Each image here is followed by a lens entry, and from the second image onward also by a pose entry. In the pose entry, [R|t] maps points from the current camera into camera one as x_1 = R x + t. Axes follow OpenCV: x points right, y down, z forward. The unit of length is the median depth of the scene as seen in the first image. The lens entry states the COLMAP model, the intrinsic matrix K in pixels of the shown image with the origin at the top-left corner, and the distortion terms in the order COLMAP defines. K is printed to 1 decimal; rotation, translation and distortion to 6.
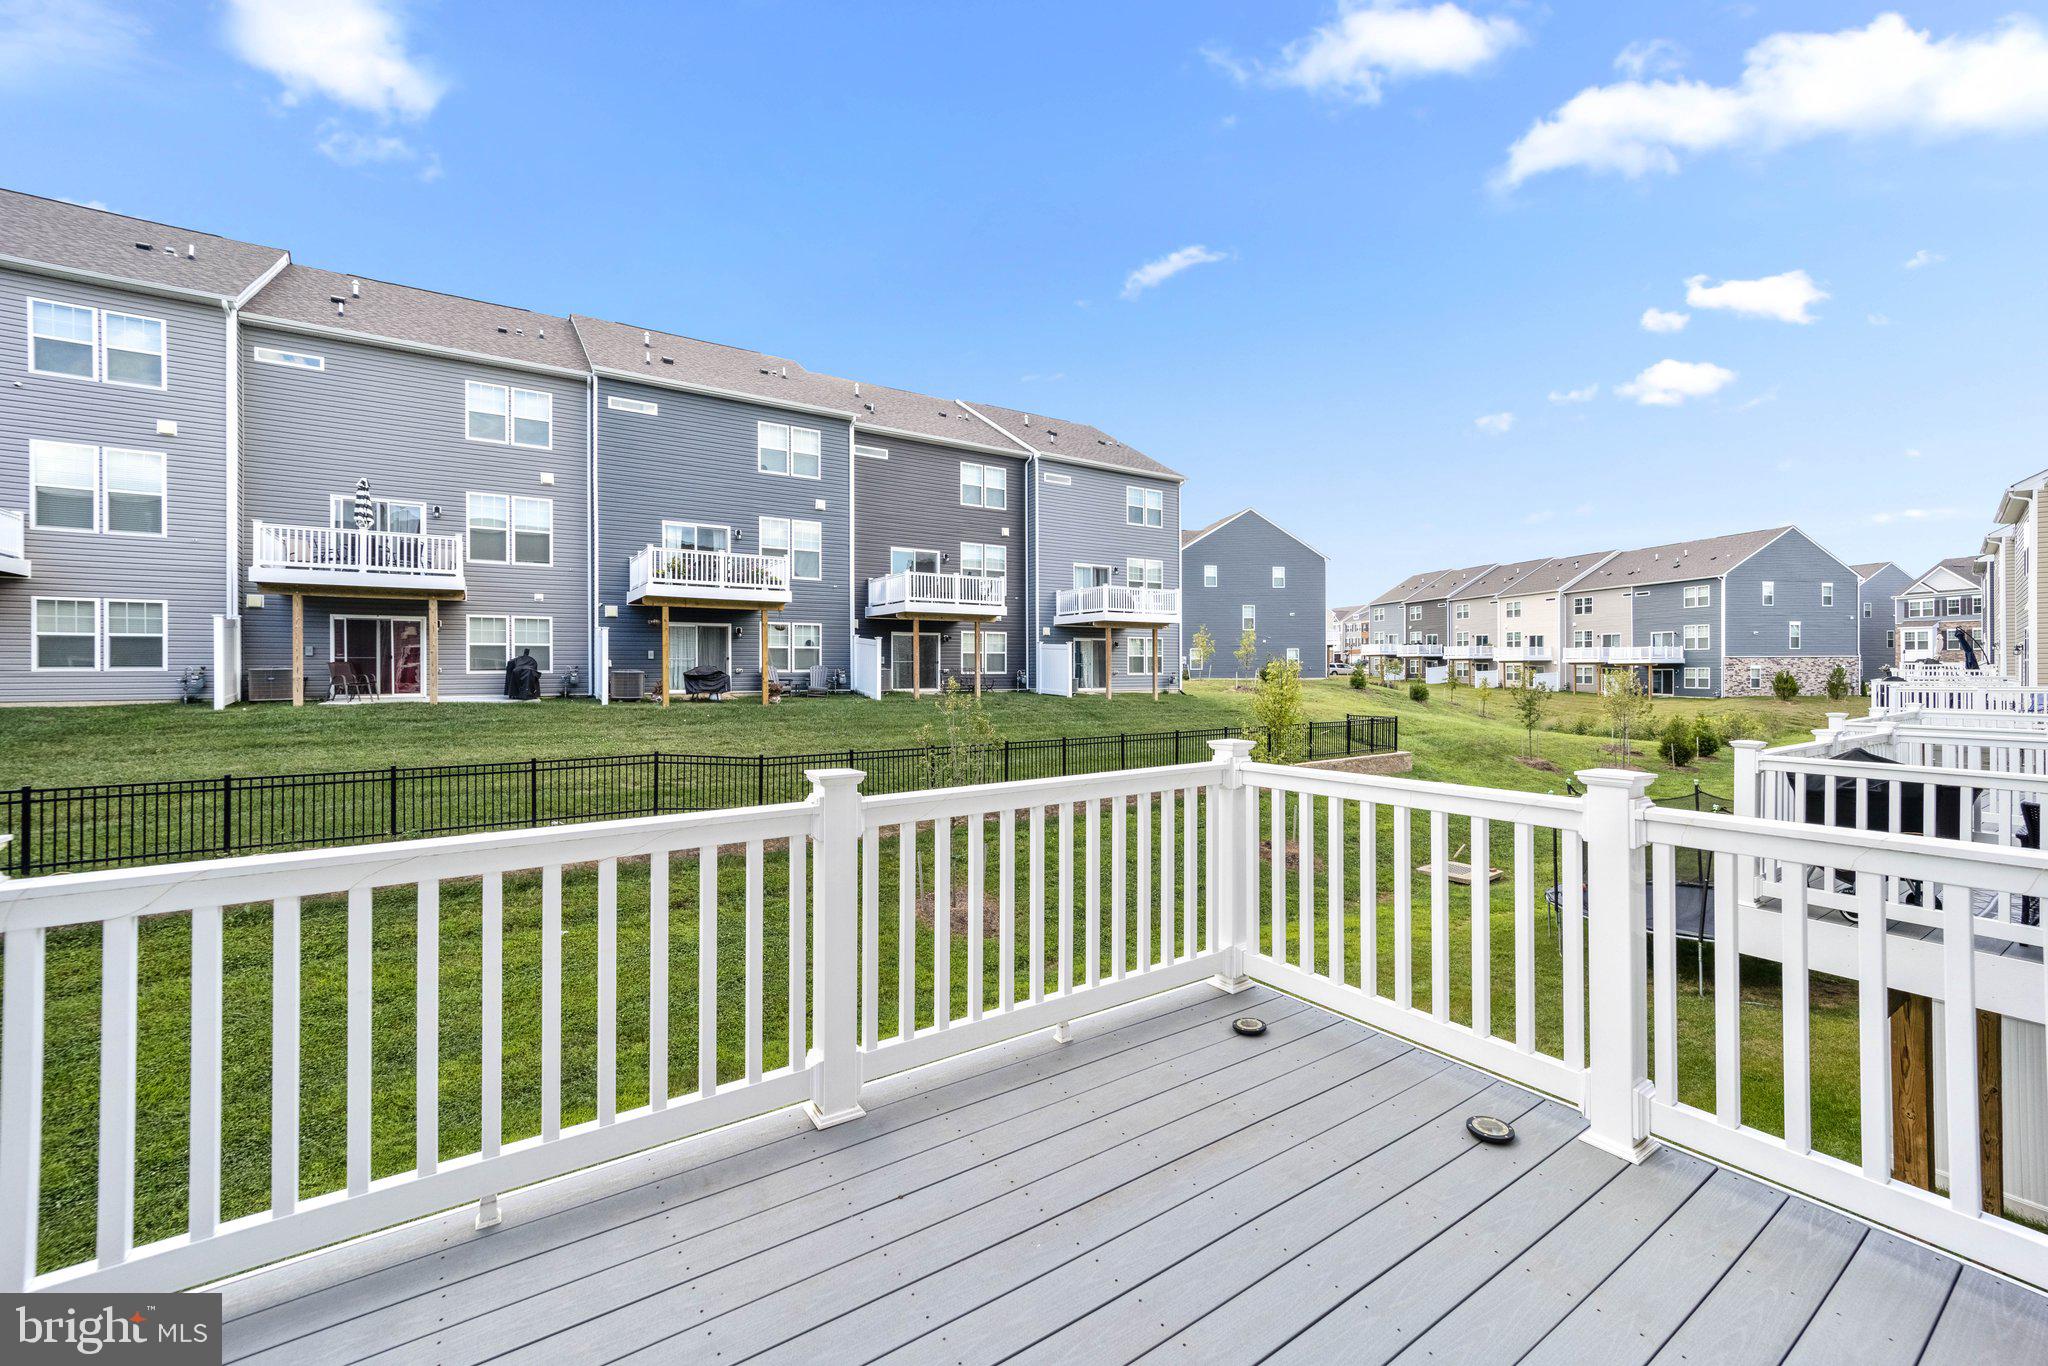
lens RADIAL K [[827.5, 0, 1029.7], [0, 827.5, 671.2], [0, 0, 1]] dist [0.003201, 0.001115]
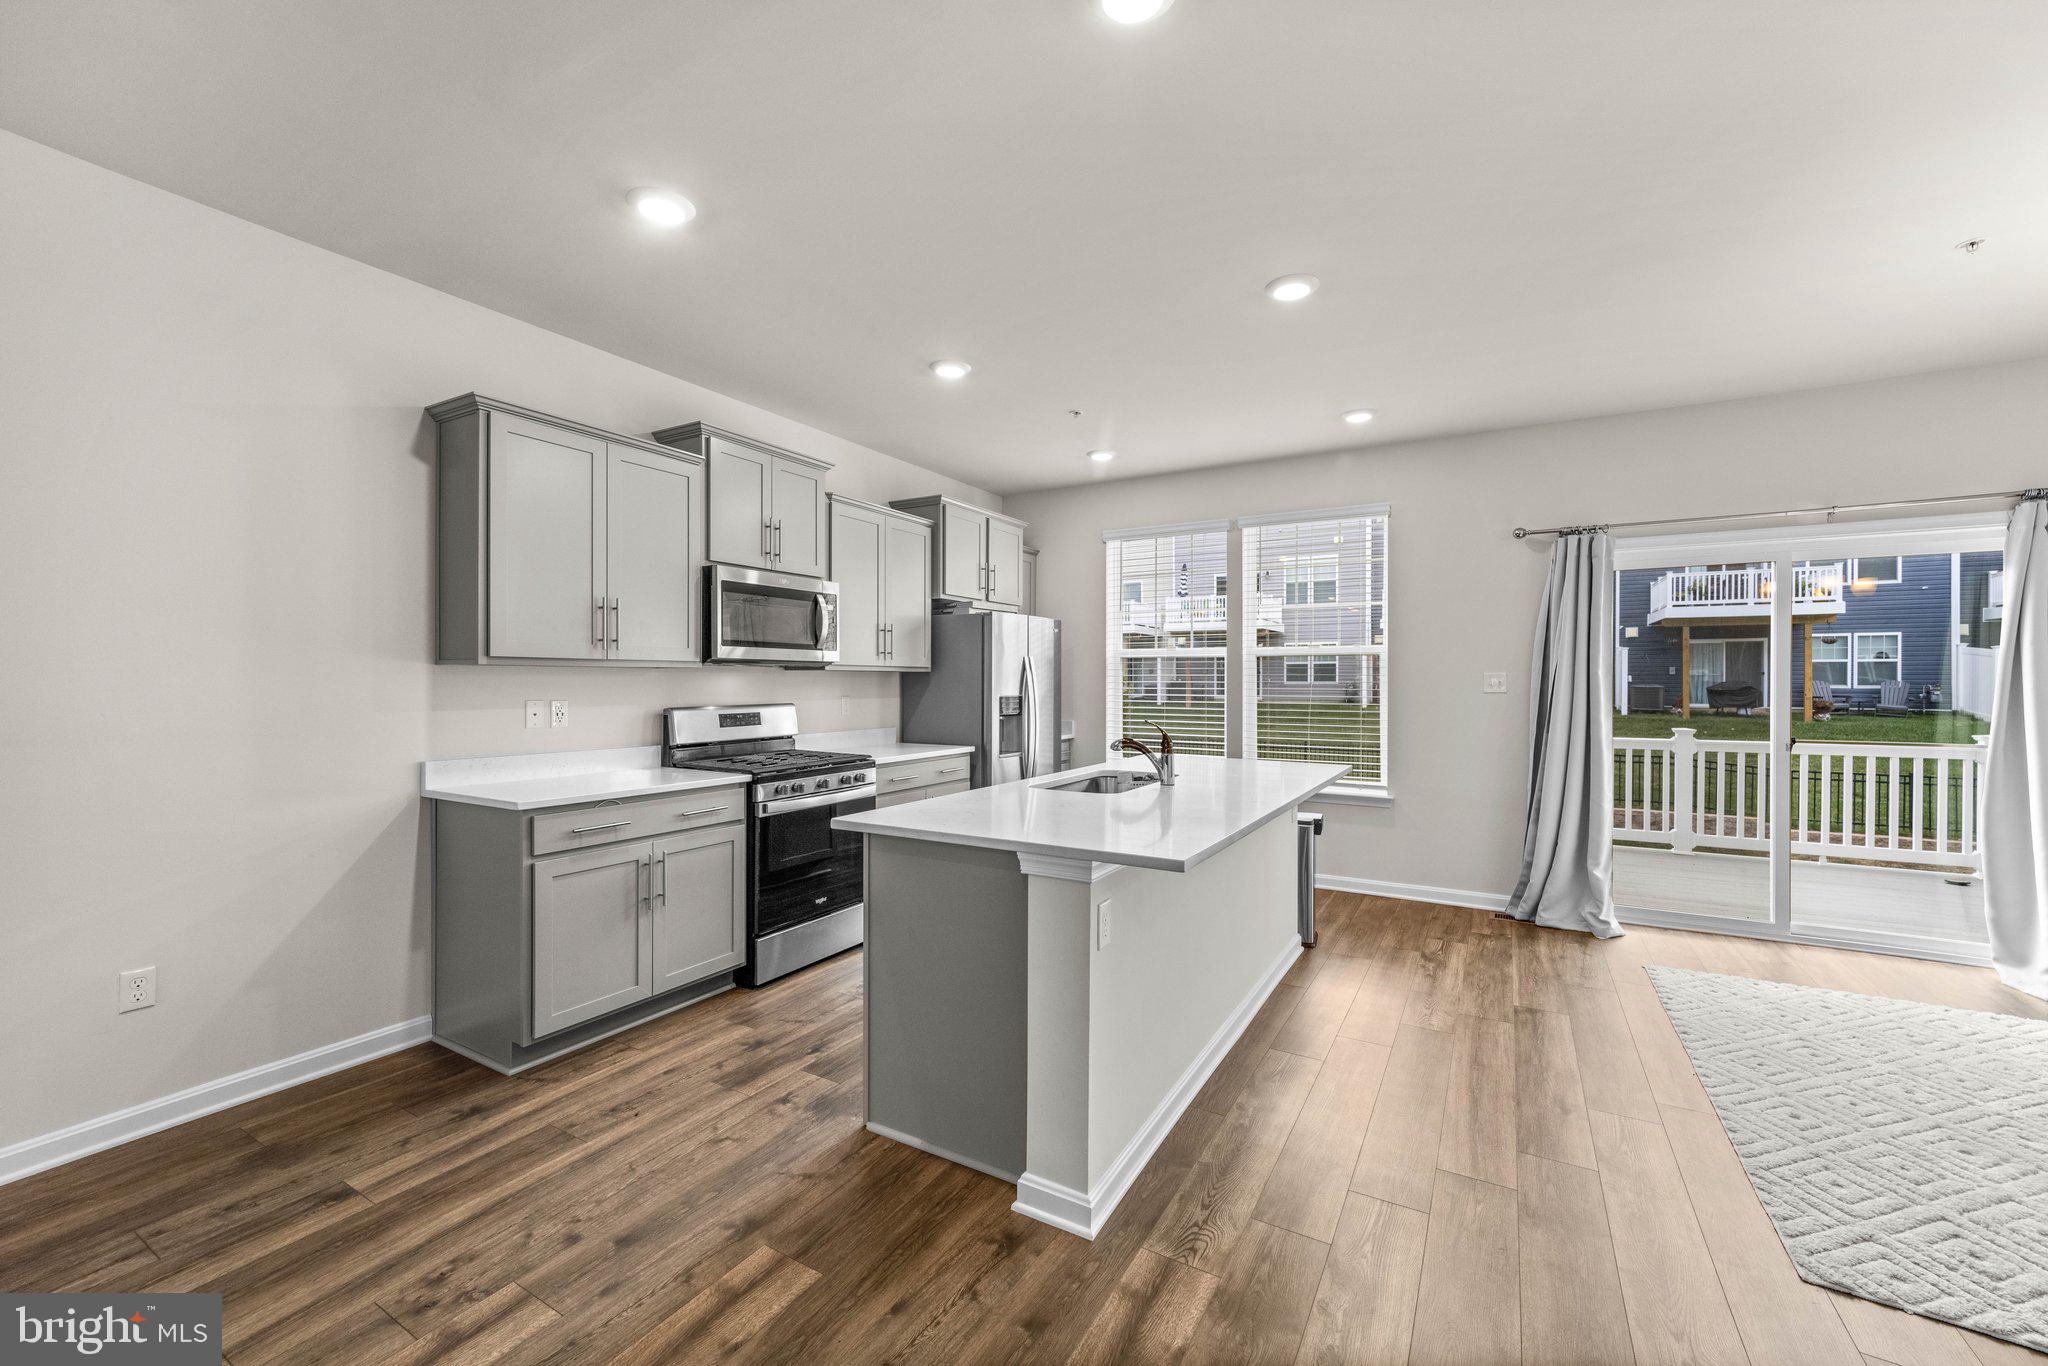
lens RADIAL K [[827.5, 0, 1029.5], [0, 827.5, 684.6], [0, 0, 1]] dist [0.003201, 0.001115]
pose [[0.448040, 0.007629, -0.893981, 0.936411], [-0.005680, 0.999968, 0.005687, -0.021699], [0.893995, 0.002530, 0.448069, -1.628520]]
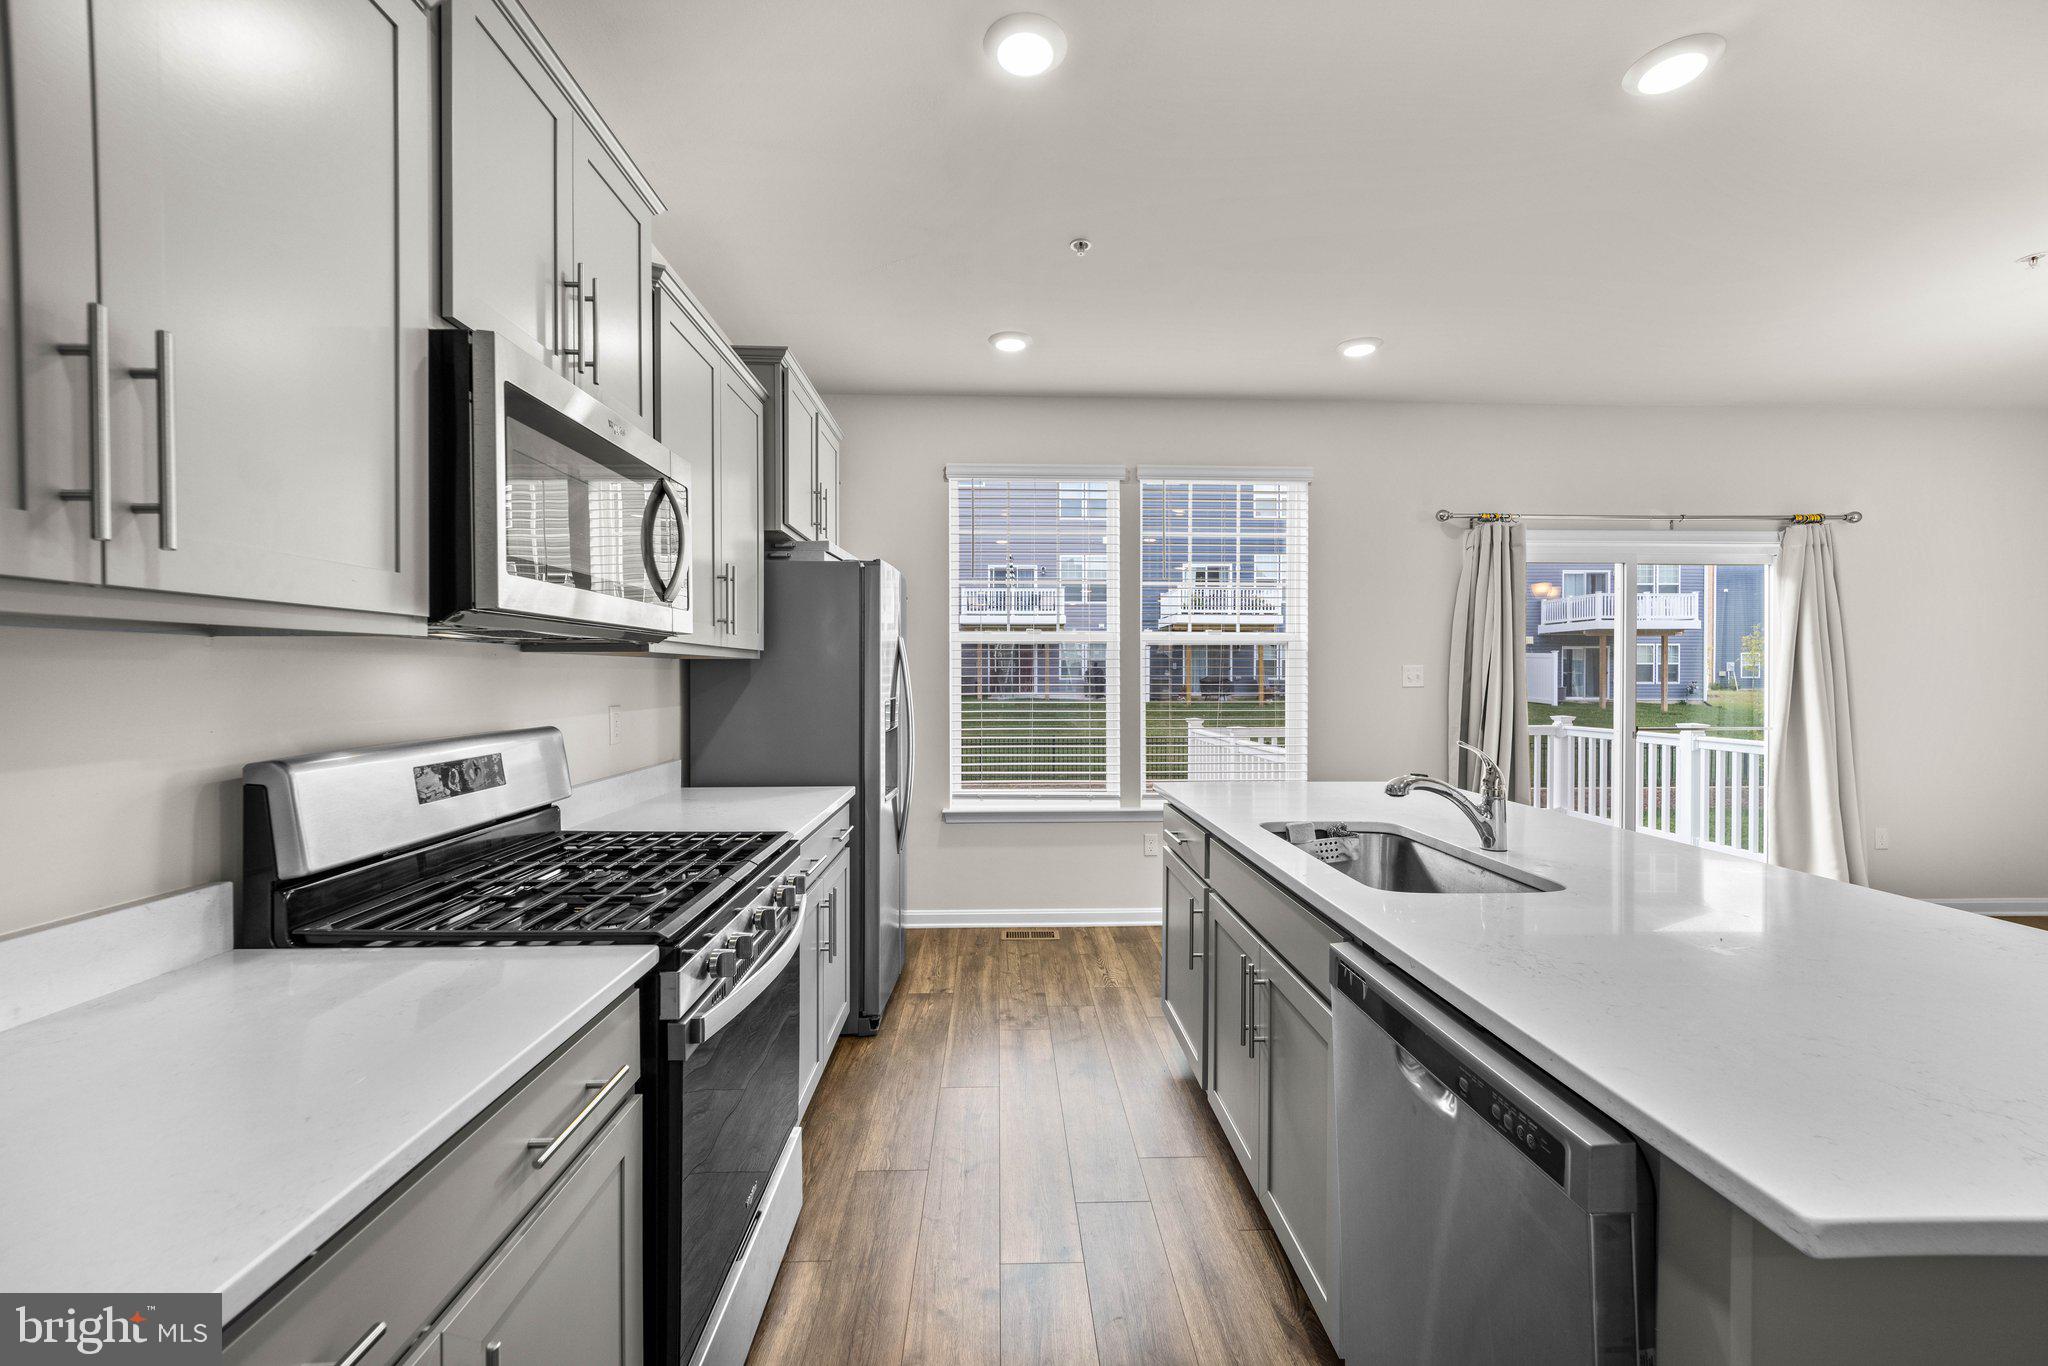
lens RADIAL K [[827.5, 0, 1041.3], [0, 827.5, 680.1], [0, 0, 1]] dist [0.003201, 0.001115]
pose [[0.862302, 0.005739, -0.506363, 0.169850], [-0.003787, 0.999981, 0.004884, -0.019490], [0.506381, -0.002293, 0.862307, -1.703191]]
